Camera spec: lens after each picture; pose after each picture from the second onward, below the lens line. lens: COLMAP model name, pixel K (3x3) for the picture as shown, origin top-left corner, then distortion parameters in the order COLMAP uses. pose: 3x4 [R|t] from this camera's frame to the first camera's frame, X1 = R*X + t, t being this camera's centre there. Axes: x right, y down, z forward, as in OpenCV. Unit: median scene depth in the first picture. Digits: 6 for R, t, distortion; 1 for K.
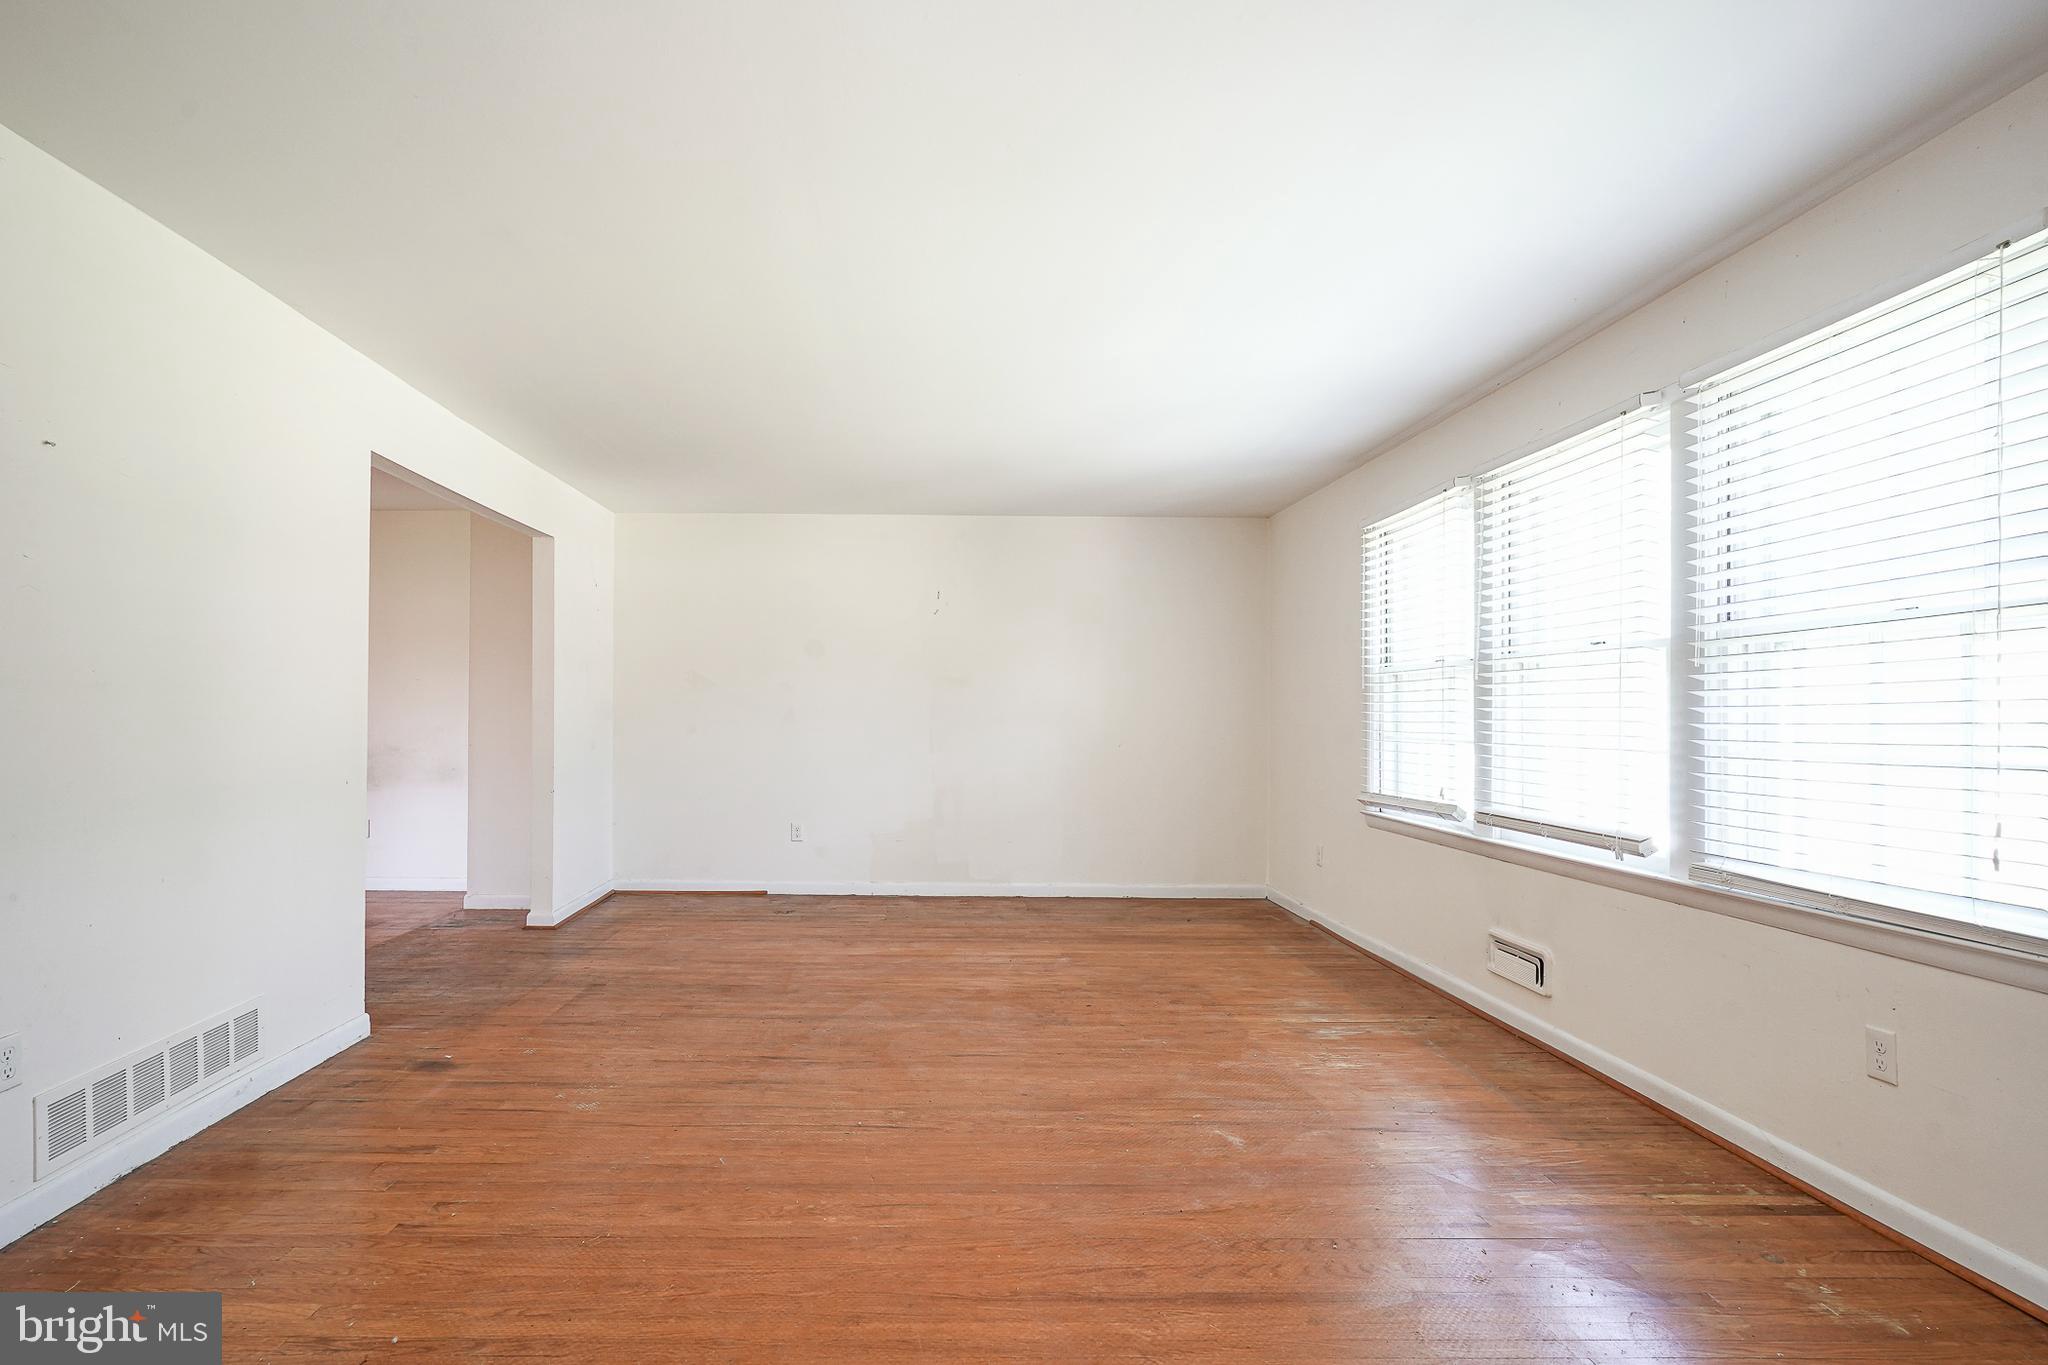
lens RADIAL K [[1021.6, 0, 923.8], [0, 1021.6, 709.2], [0, 0, 1]] dist [0.003878, 0.000855]
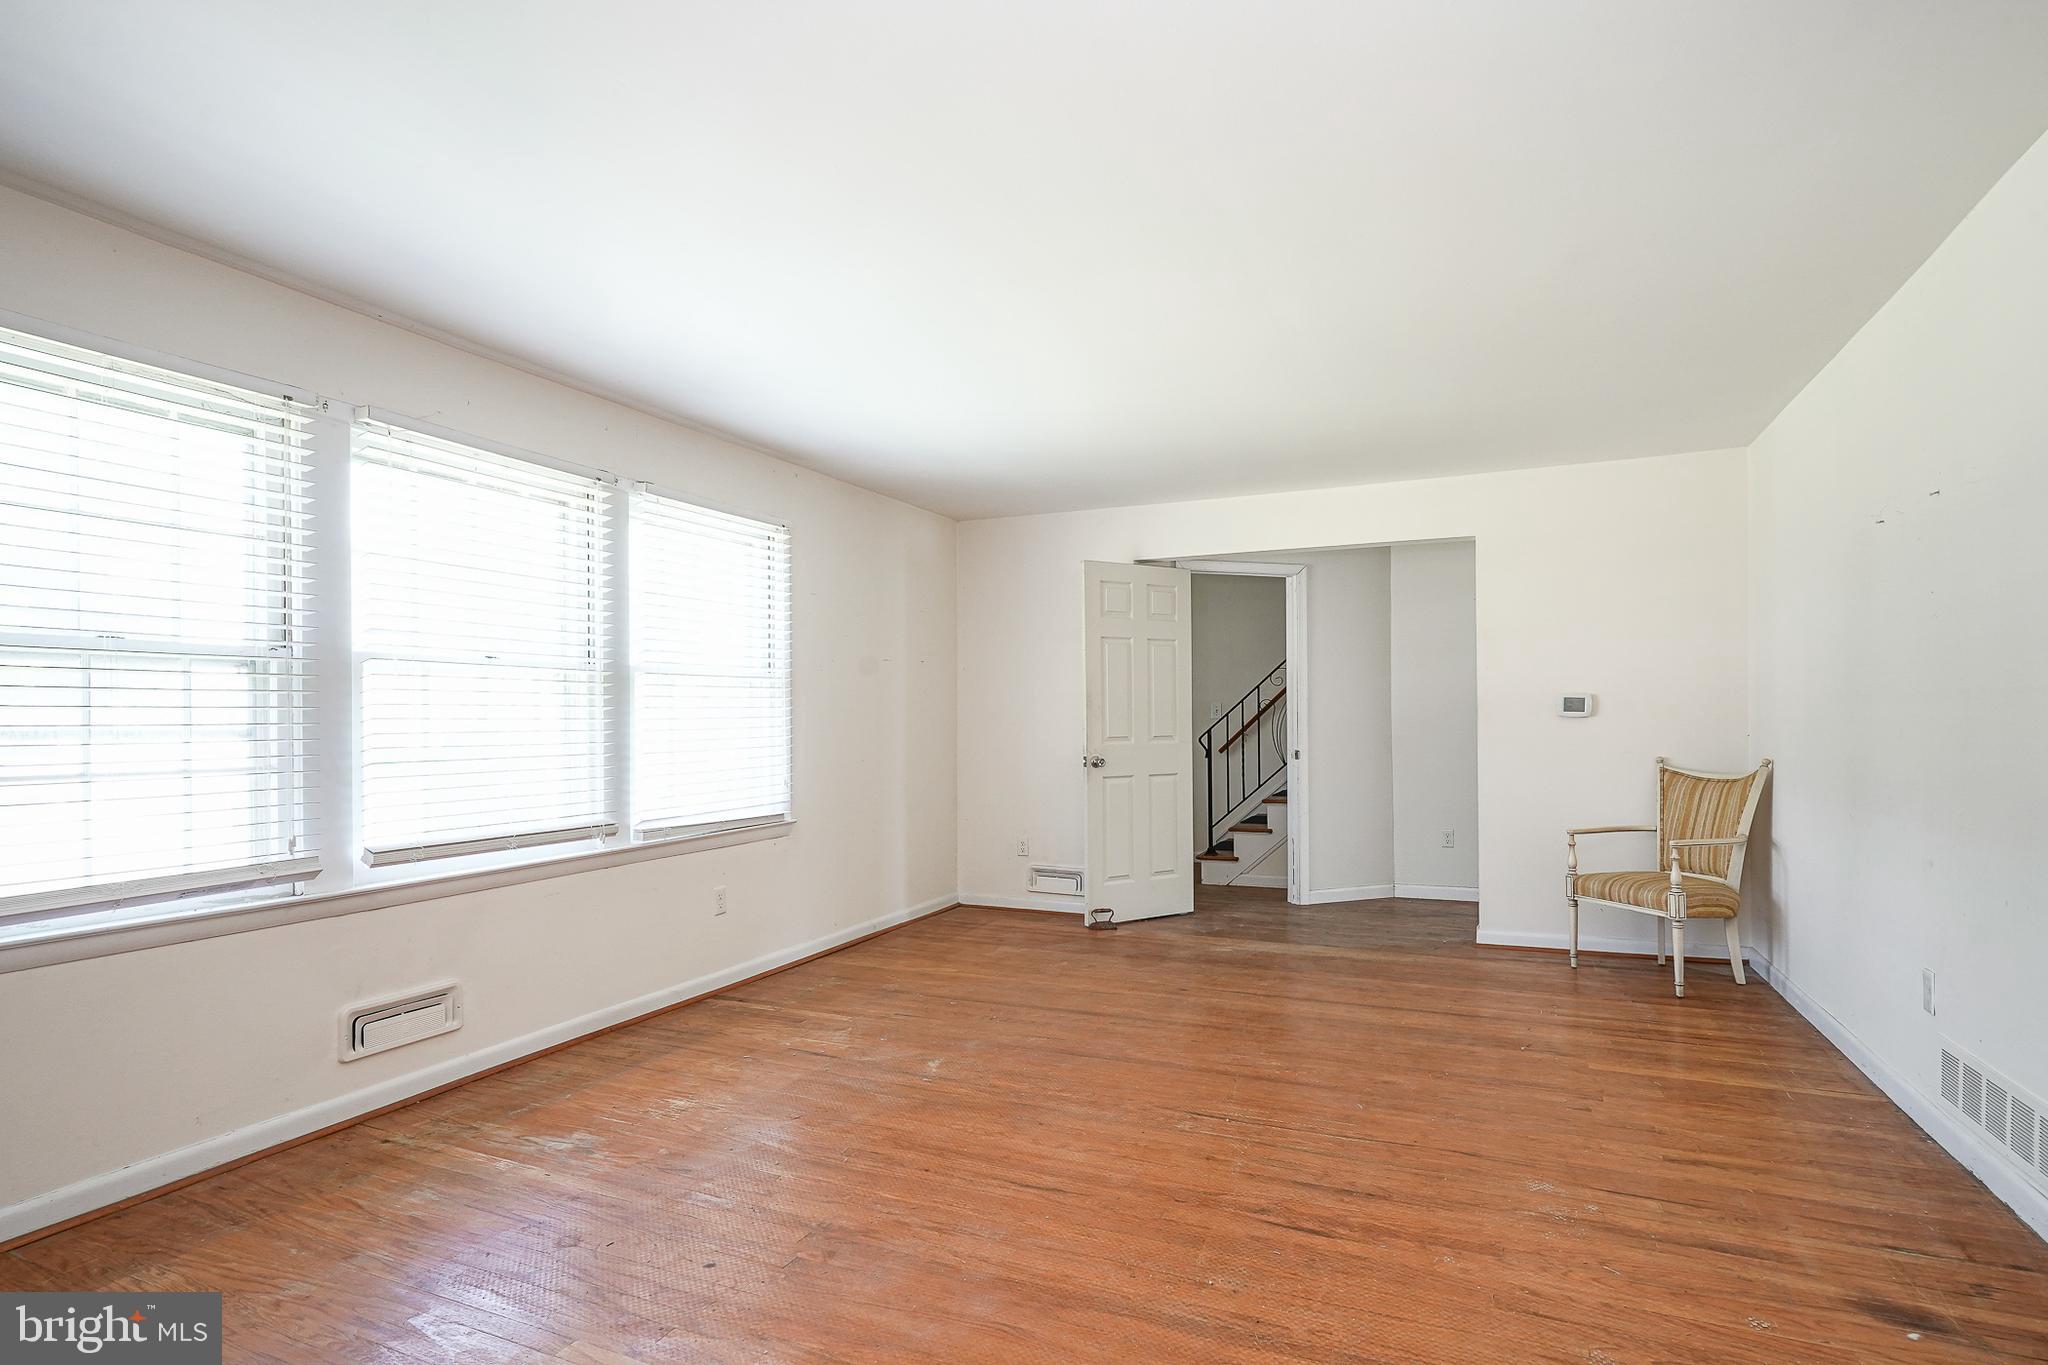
lens RADIAL K [[1004.4, 0, 1025.8], [0, 1004.4, 721.0], [0, 0, 1]] dist [-0.011110, 0.004487]
pose [[-0.908542, 0.003762, 0.417776, -0.288427], [0.003589, 0.999993, -0.001199, 0.004362], [-0.417778, 0.000410, -0.908549, 1.917324]]
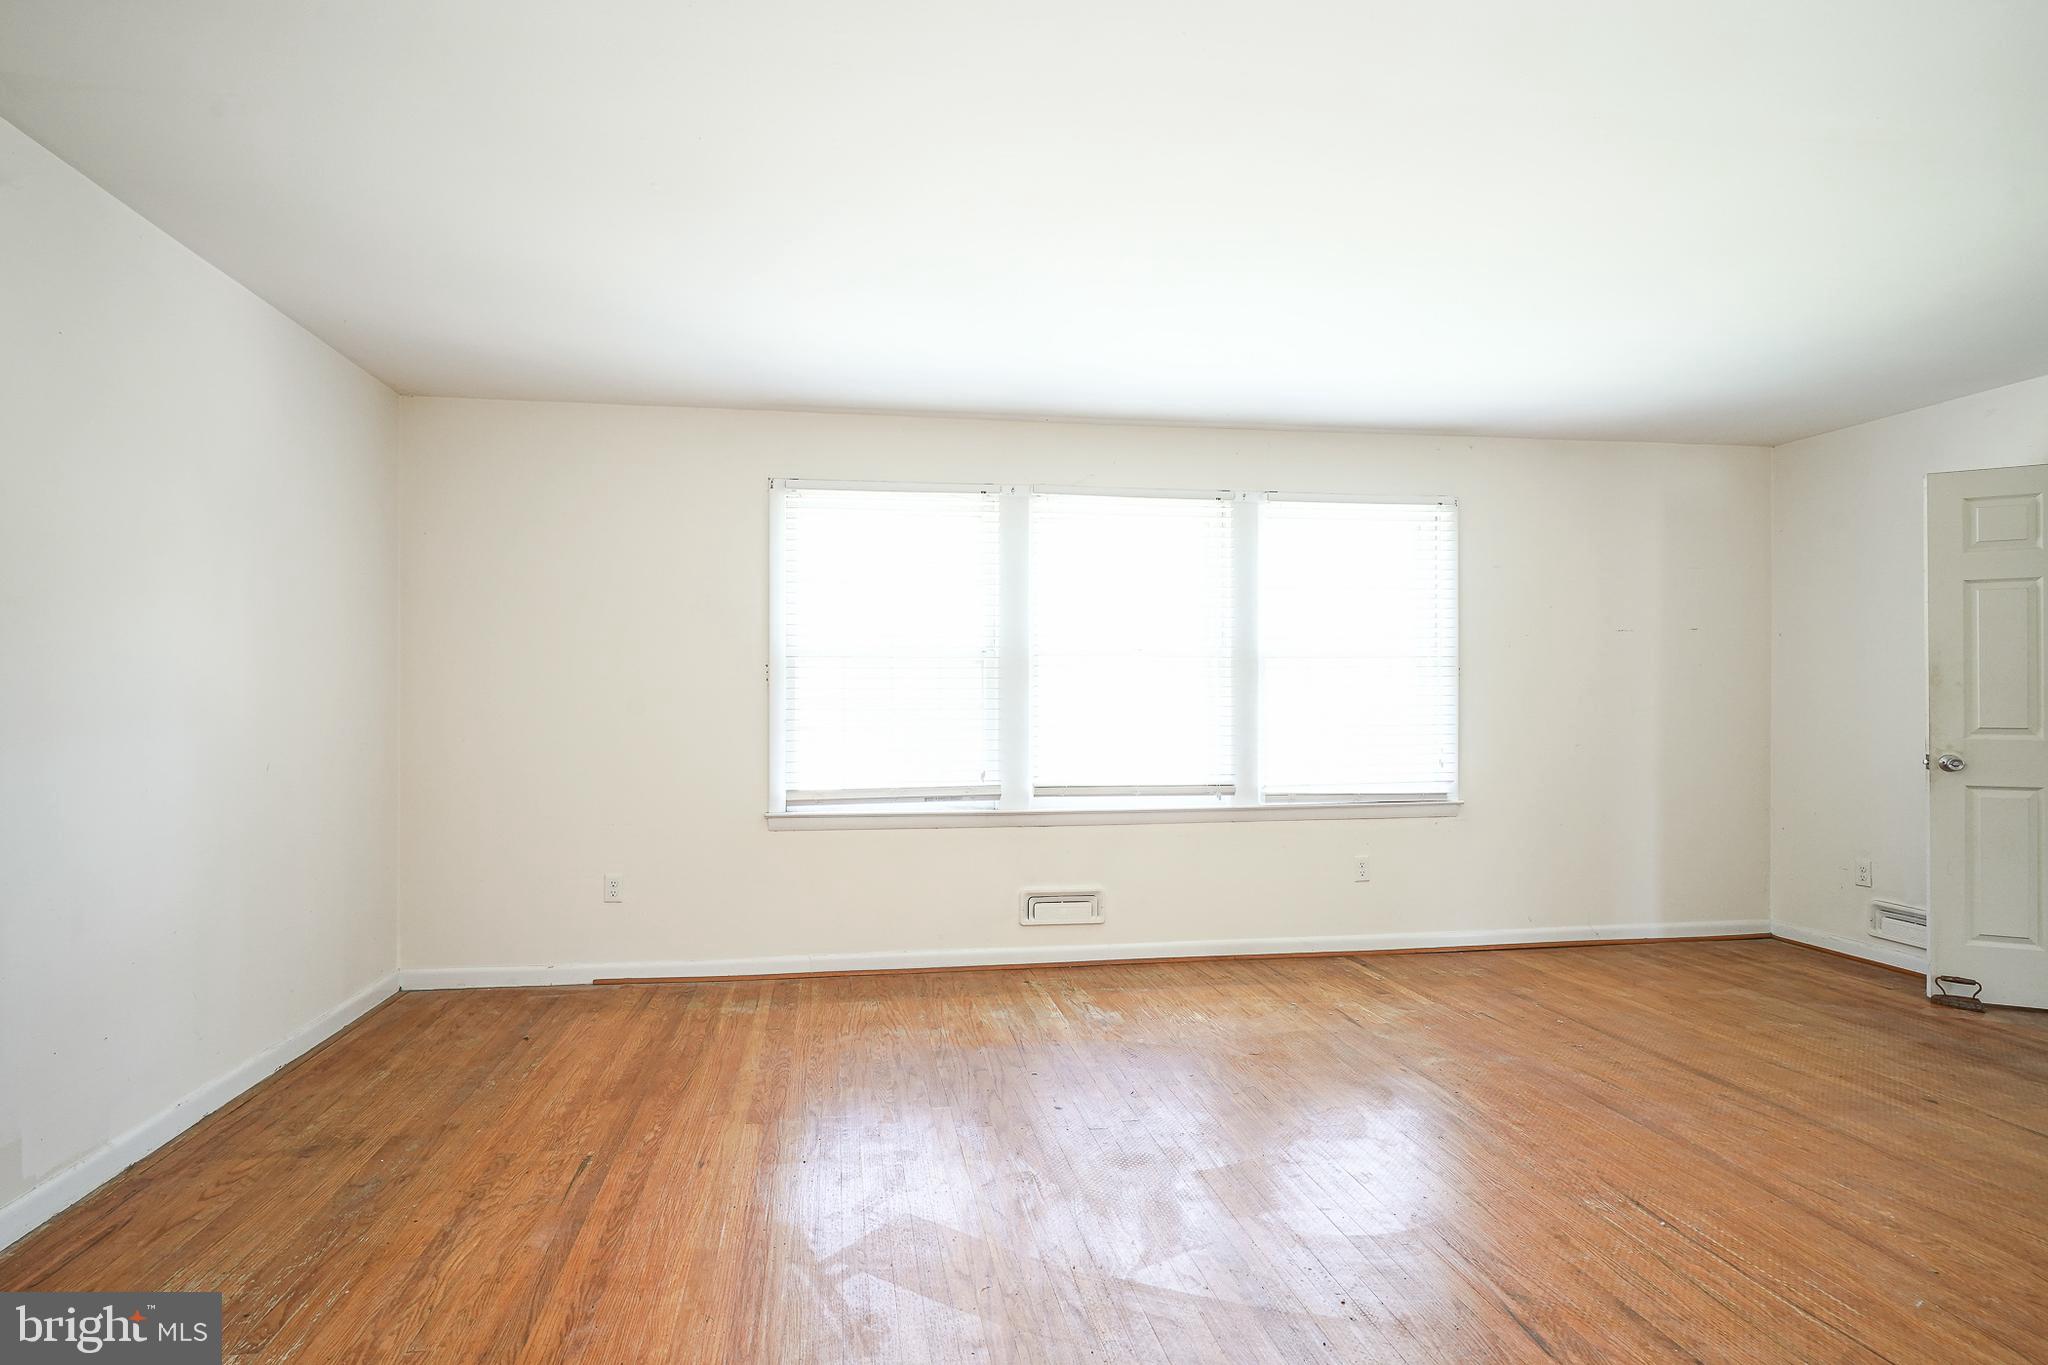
lens RADIAL K [[1004.4, 0, 999.8], [0, 1004.4, 692.4], [0, 0, 1]] dist [-0.011110, 0.004487]
pose [[-0.142583, 0.003544, 0.989777, -0.725612], [-0.005134, 0.999977, -0.004320, -0.000073], [-0.989770, -0.005698, -0.142562, 1.553073]]
